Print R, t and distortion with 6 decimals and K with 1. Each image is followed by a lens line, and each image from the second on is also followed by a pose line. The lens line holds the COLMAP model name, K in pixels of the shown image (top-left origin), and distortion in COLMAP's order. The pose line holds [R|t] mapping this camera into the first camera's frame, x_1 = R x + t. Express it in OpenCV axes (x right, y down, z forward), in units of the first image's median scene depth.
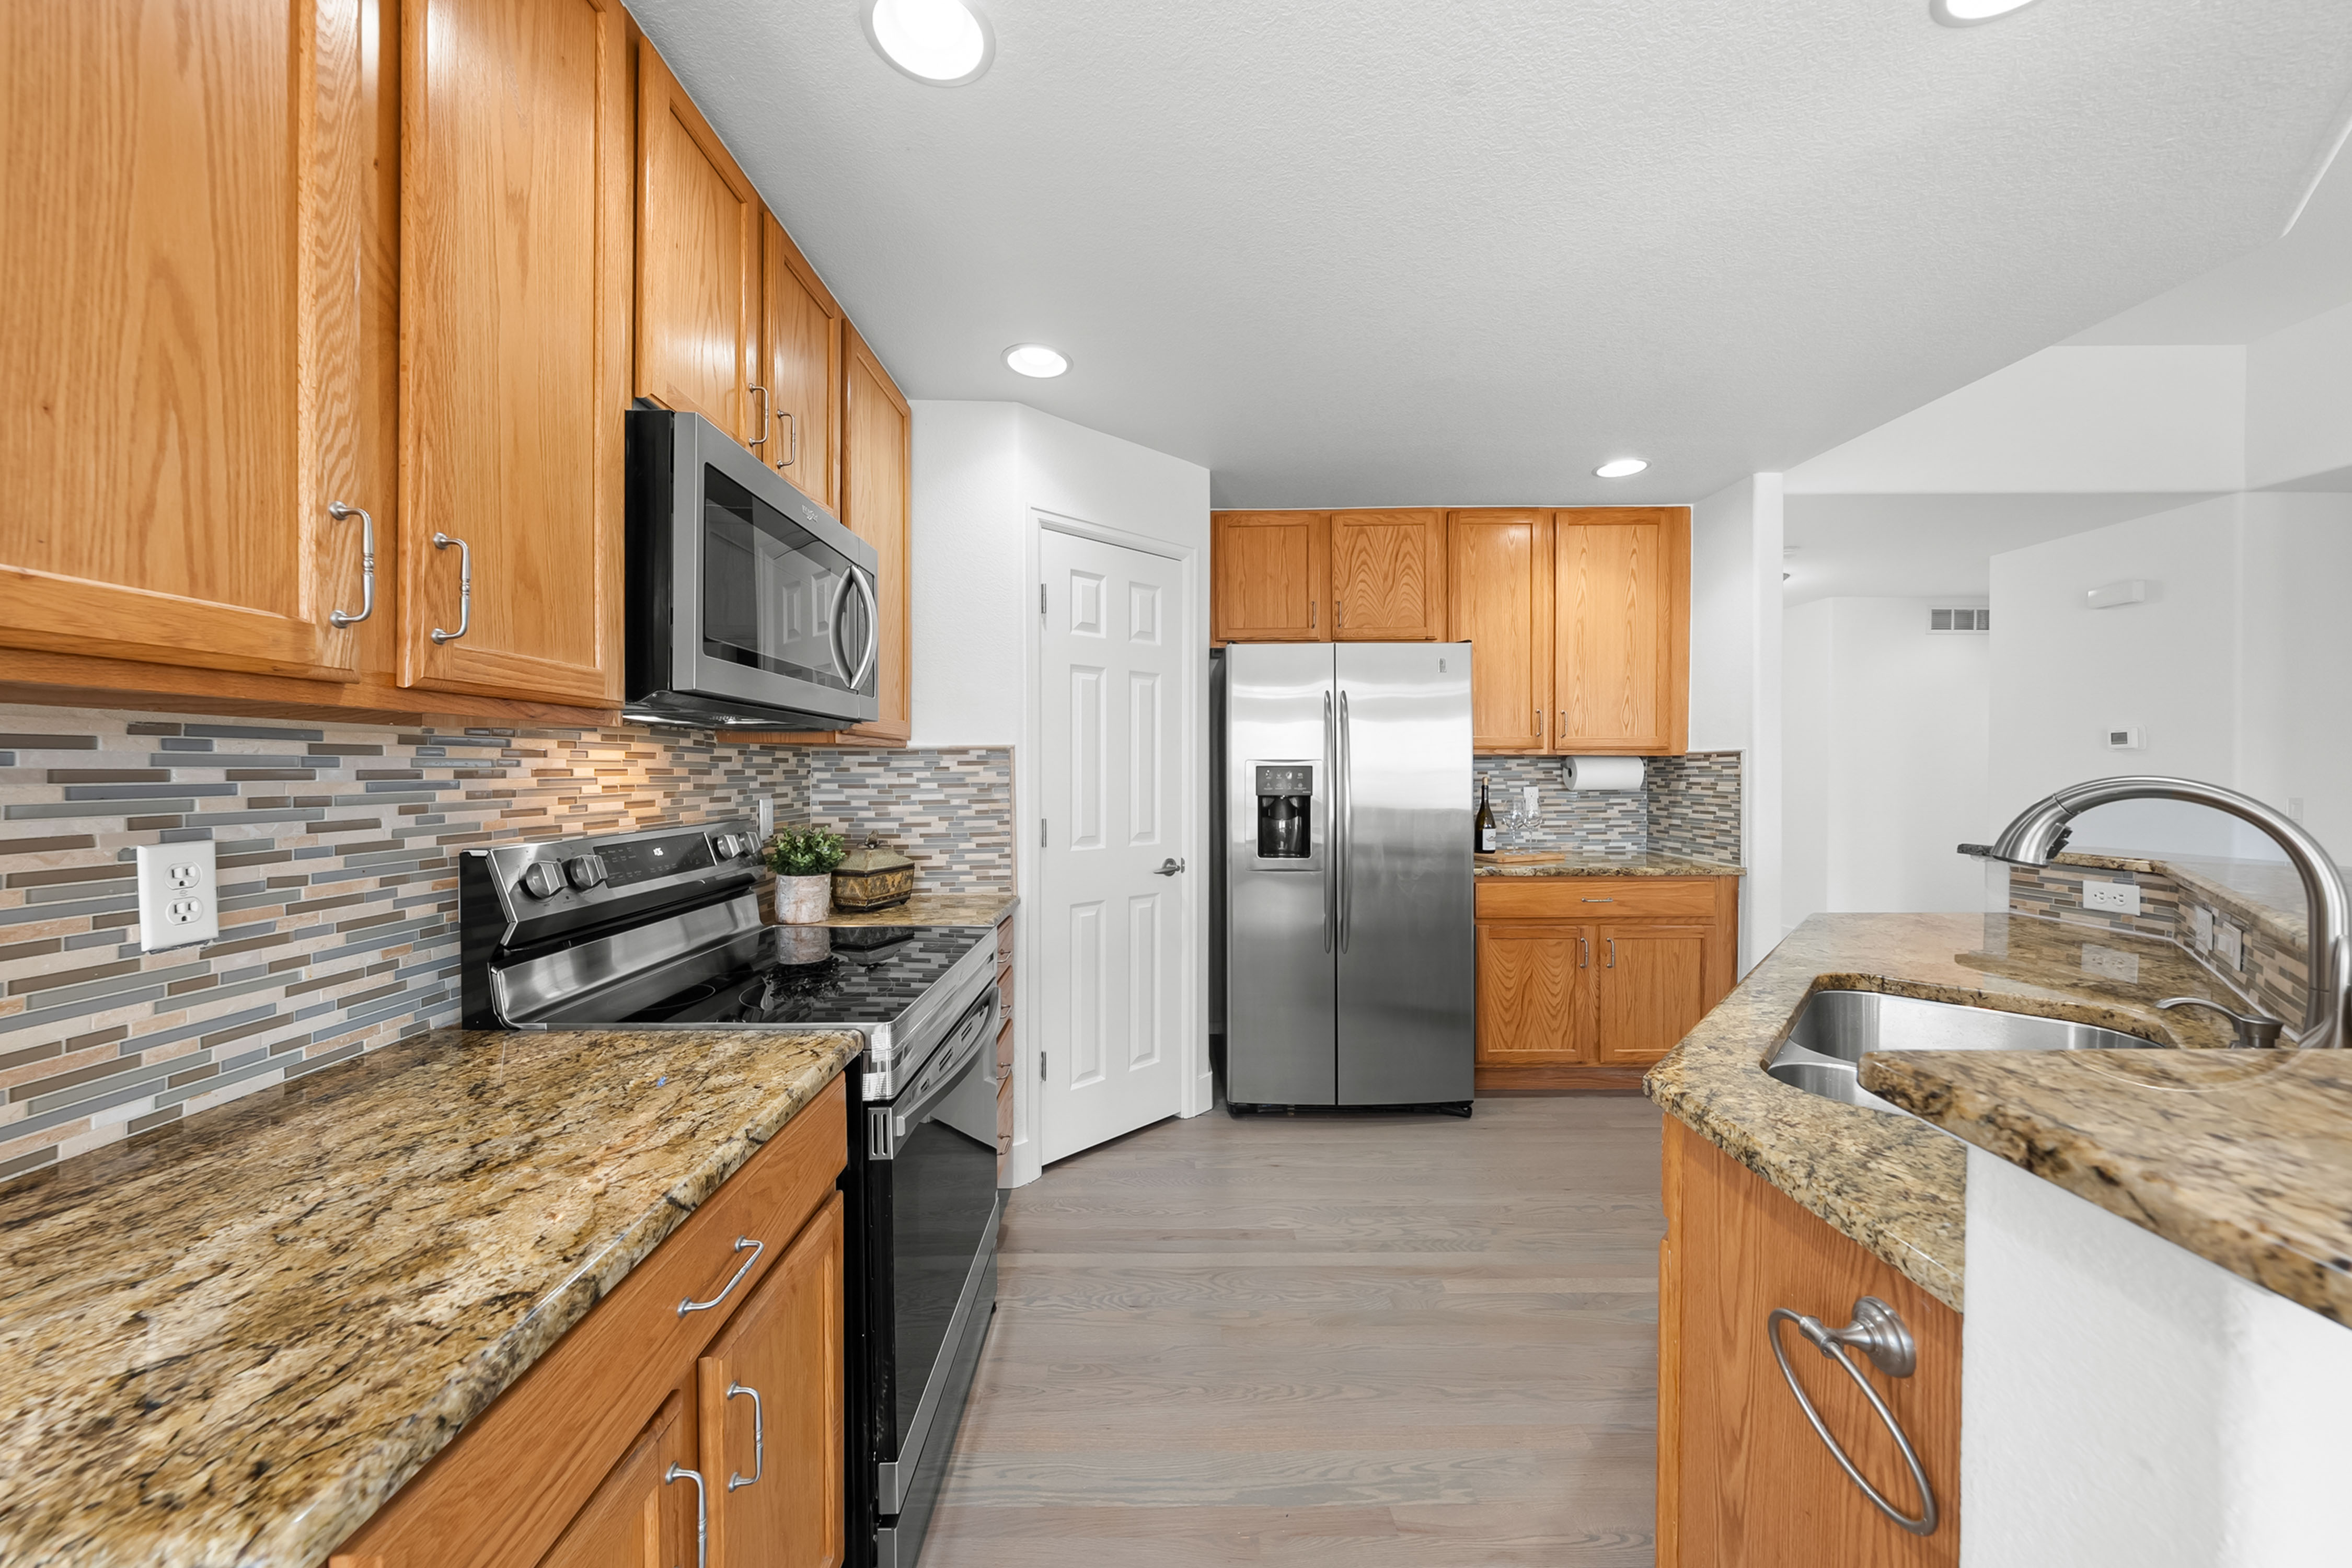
lens RADIAL K [[811.6, 0, 1147.4], [0, 811.6, 772.7], [0, 0, 1]] dist [-0.003100, 0.000223]
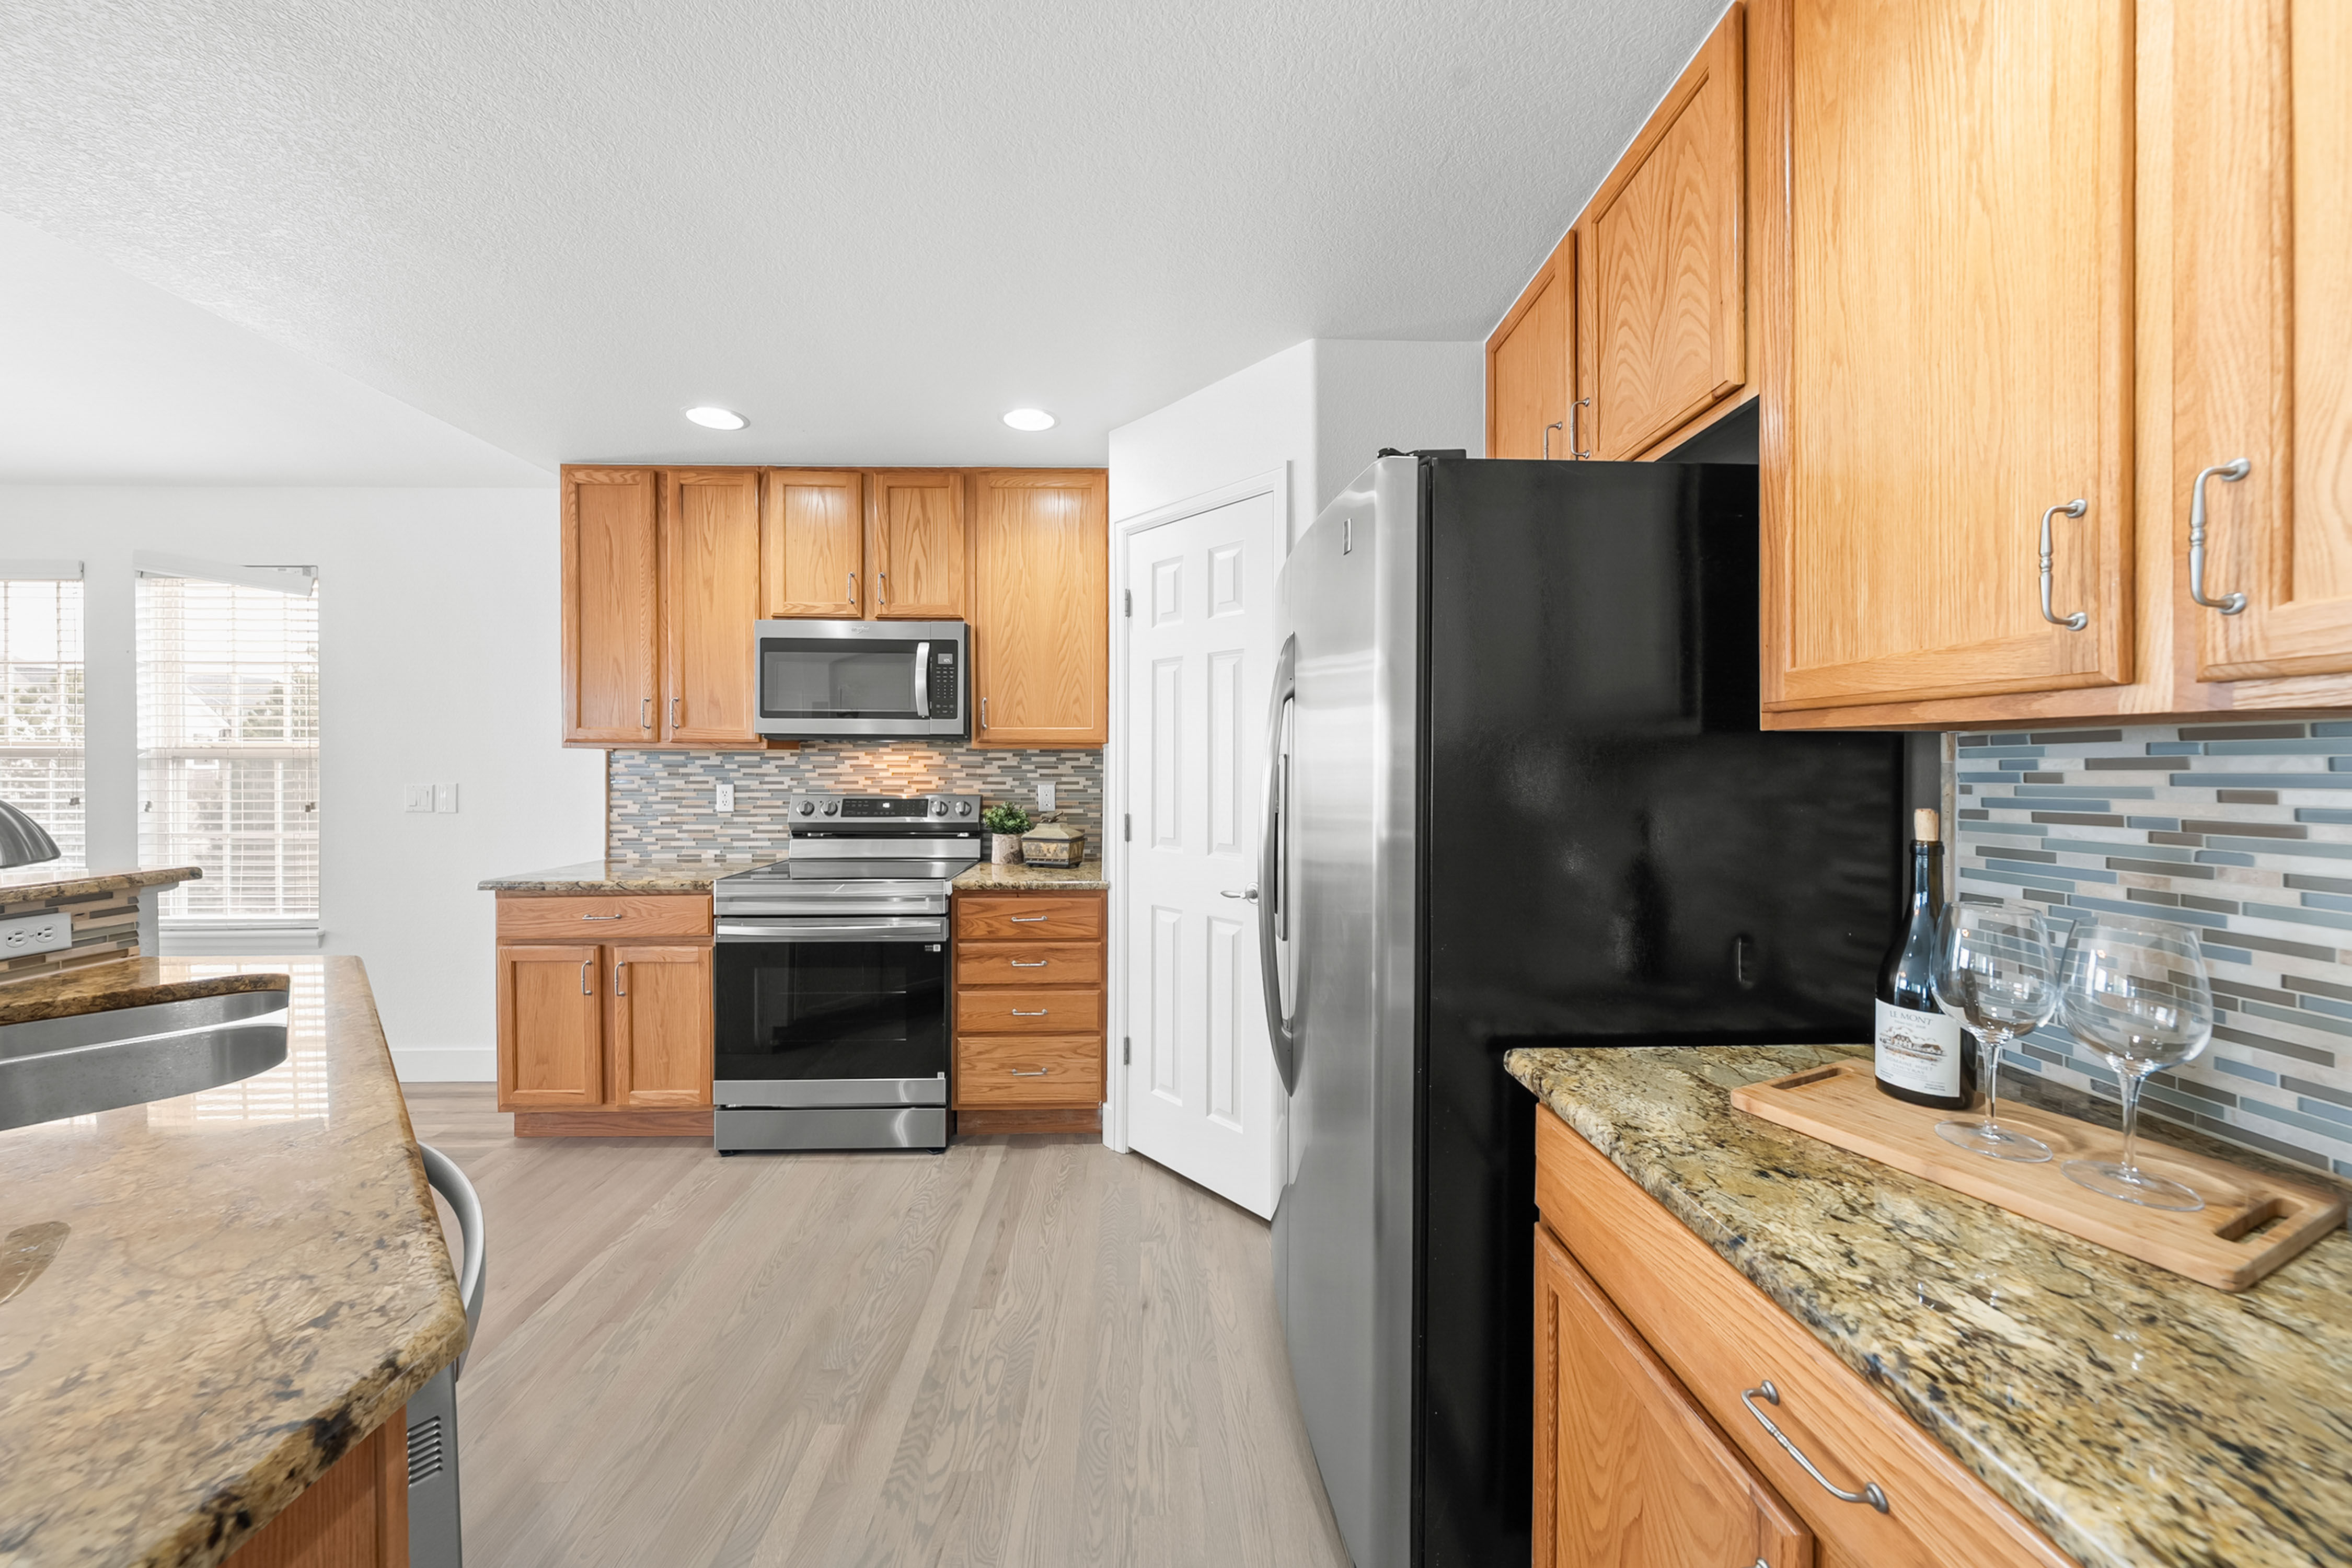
lens RADIAL K [[811.6, 0, 1177.6], [0, 811.6, 768.2], [0, 0, 1]] dist [-0.003100, 0.000223]
pose [[0.042851, 0.009909, -0.999032, 0.740239], [-0.006383, 0.999933, 0.009644, -0.010207], [0.999061, 0.005964, 0.042912, 0.826918]]
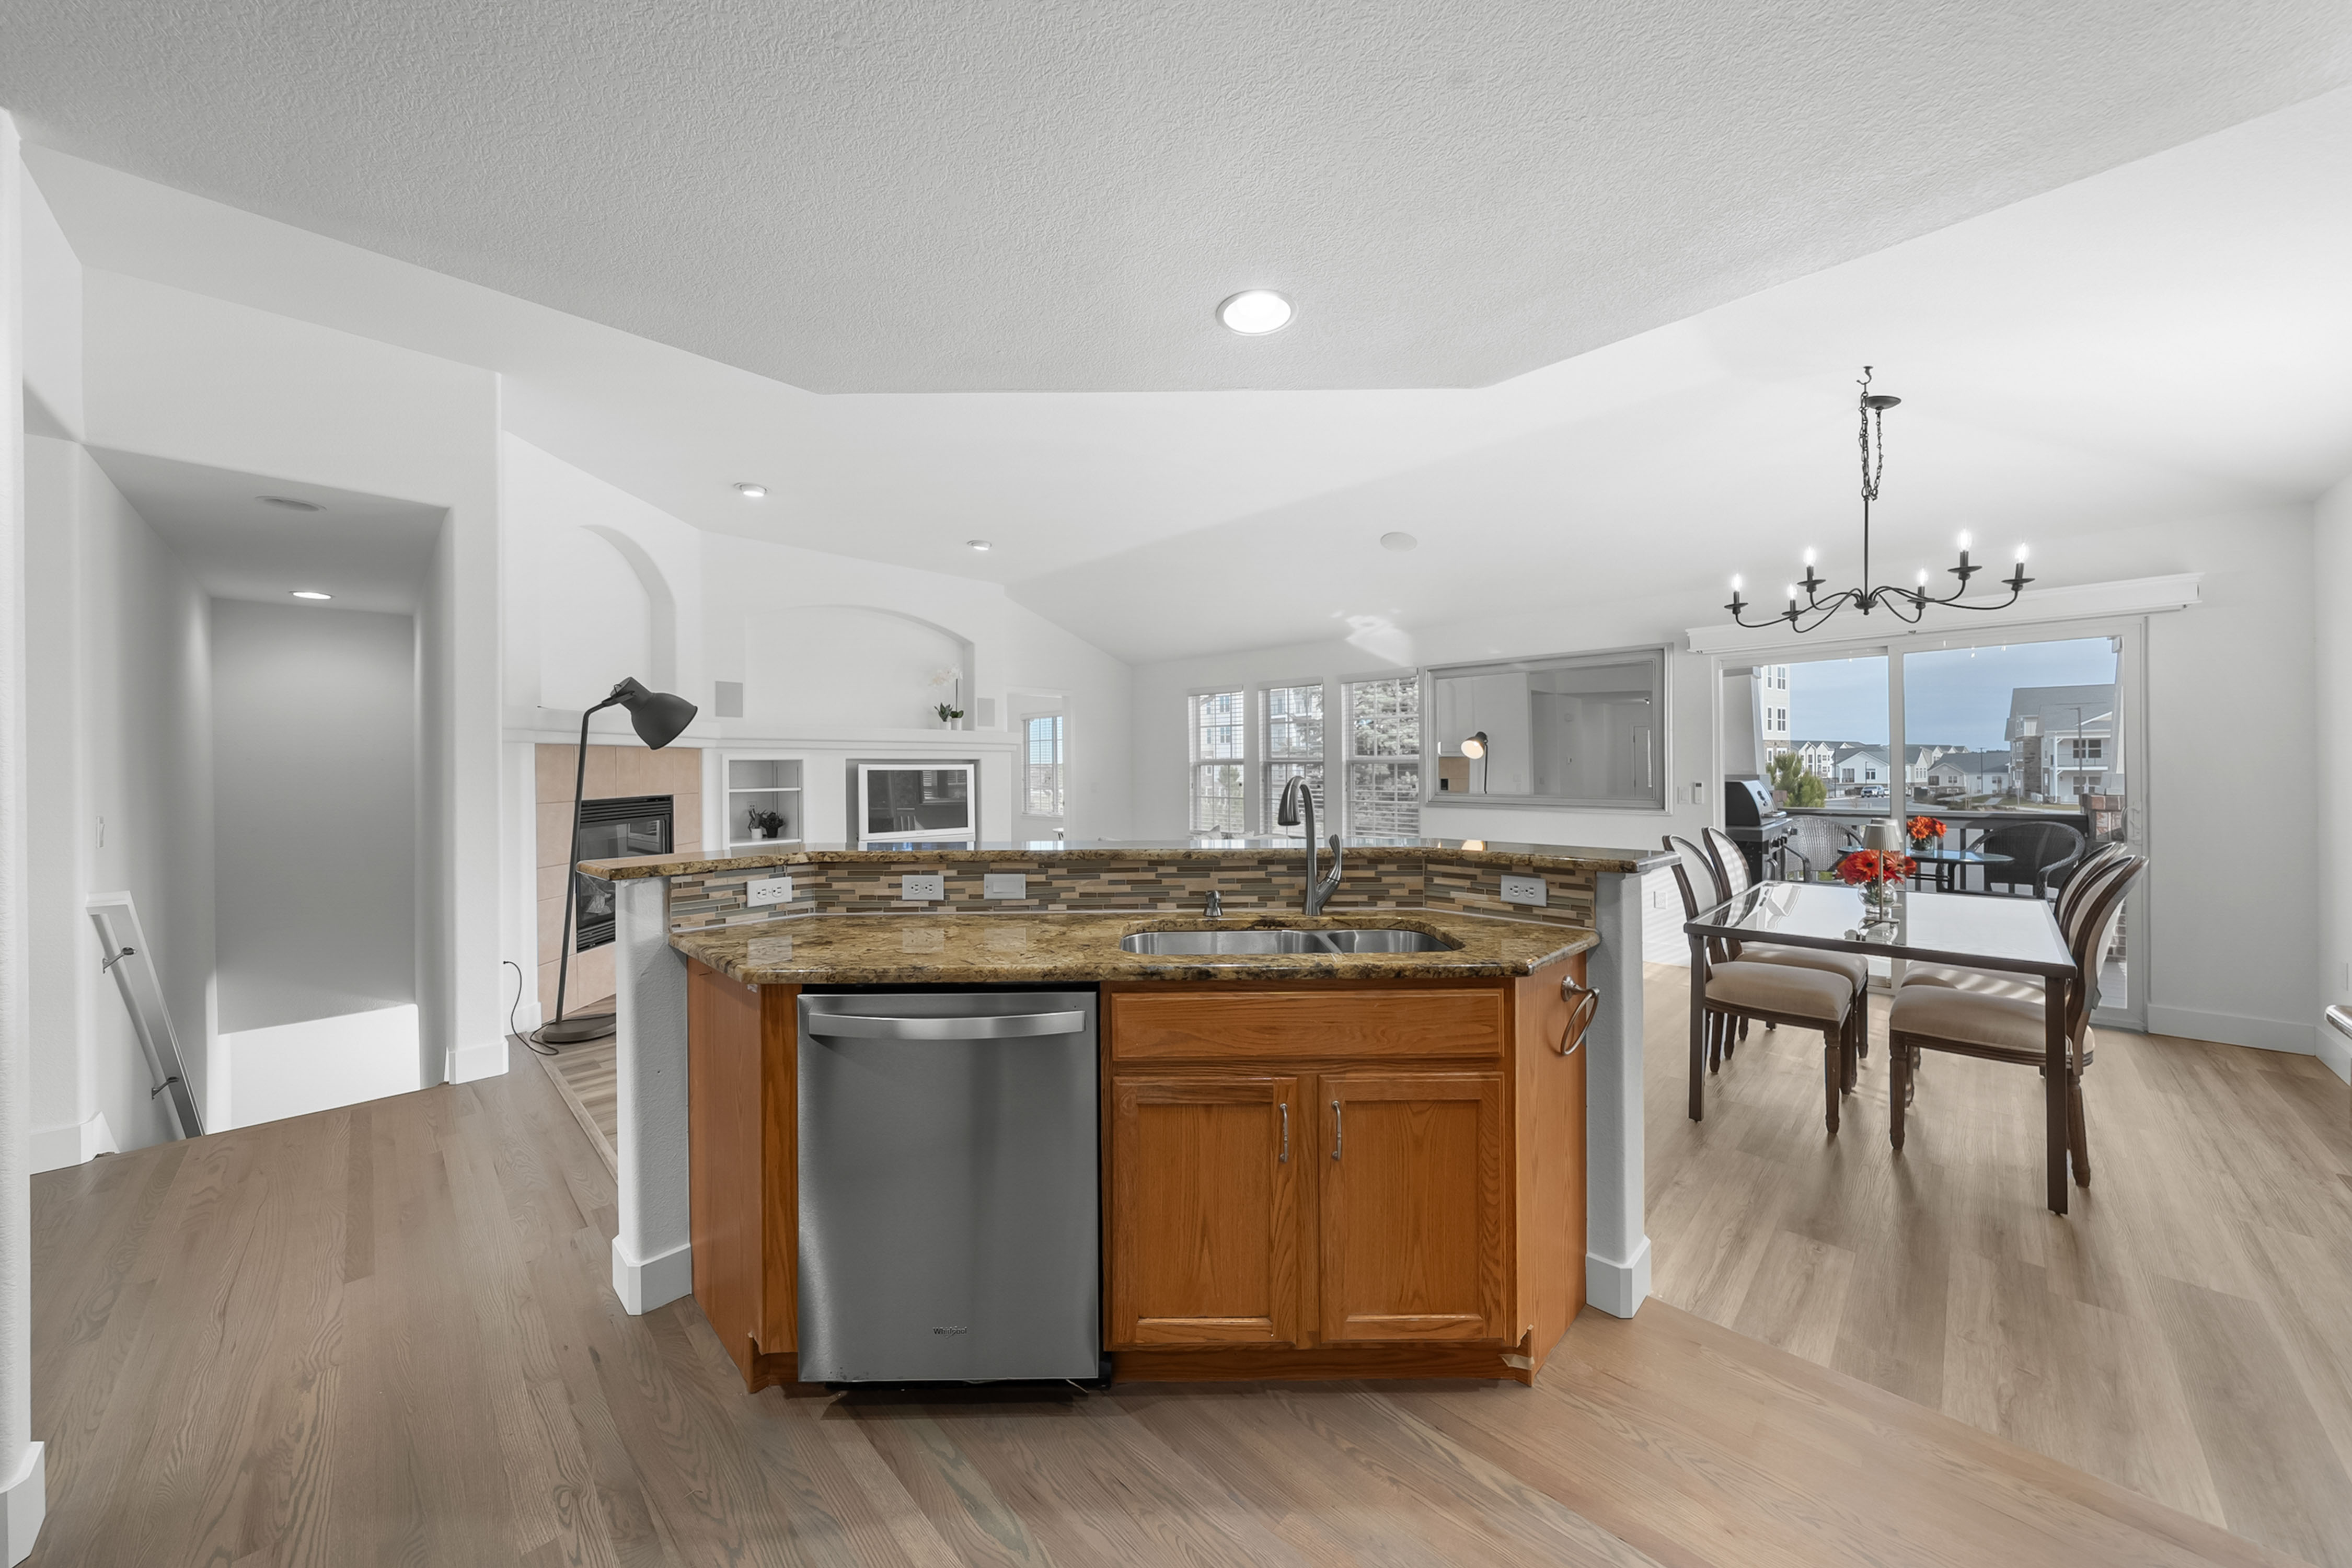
lens RADIAL K [[811.6, 0, 1170.7], [0, 811.6, 766.6], [0, 0, 1]] dist [-0.003100, 0.000223]
pose [[-0.717457, 0.010323, 0.696526, -0.005192], [0.014465, 0.999895, 0.000081, -0.008035], [-0.696452, 0.010134, -0.717532, 0.840718]]
